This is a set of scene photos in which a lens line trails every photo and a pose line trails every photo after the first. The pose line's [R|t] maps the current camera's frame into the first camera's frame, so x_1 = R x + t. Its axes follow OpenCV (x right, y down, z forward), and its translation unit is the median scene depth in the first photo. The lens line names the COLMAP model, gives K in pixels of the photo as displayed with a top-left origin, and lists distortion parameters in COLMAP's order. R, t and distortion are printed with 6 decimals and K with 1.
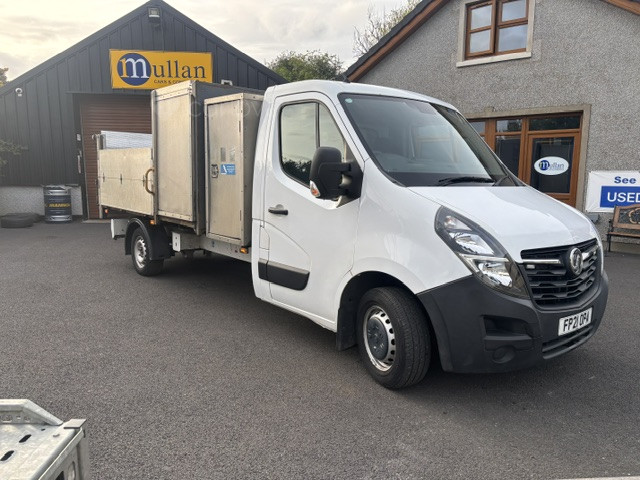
lens RADIAL K [[475.5, 0, 318.7], [0, 475.5, 240.2], [0, 0, 1]] dist [0.052036, -0.051419]
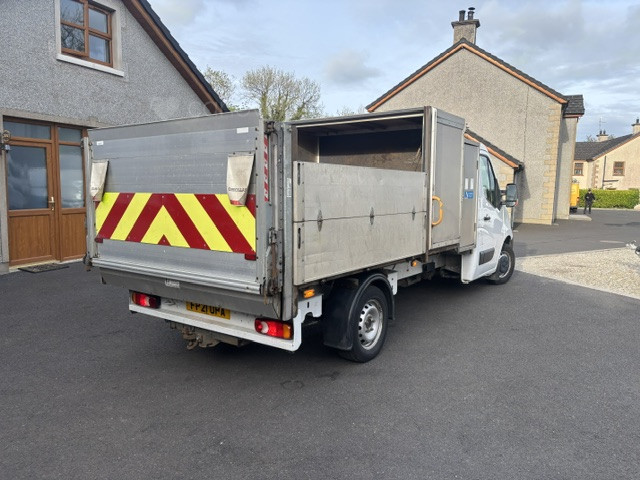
lens RADIAL K [[475.5, 0, 321.9], [0, 475.5, 233.9], [0, 0, 1]] dist [0.052036, -0.051419]
pose [[-0.231981, -0.112959, 0.966139, -0.694632], [0.123062, 0.981846, 0.144343, -0.141370], [-0.964904, 0.152380, -0.213868, 0.847388]]
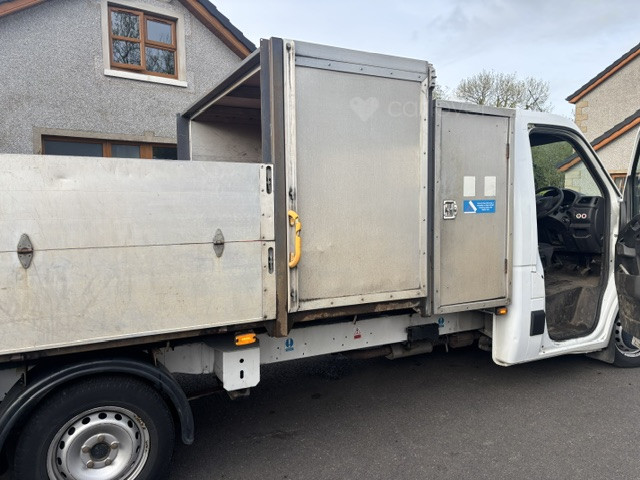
lens RADIAL K [[475.5, 0, 322.6], [0, 475.5, 239.4], [0, 0, 1]] dist [0.052036, -0.051419]
pose [[0.231204, -0.092450, 0.968503, -0.468354], [0.148838, 0.987118, 0.058696, -0.087659], [-0.961453, 0.130579, 0.241986, 0.528032]]
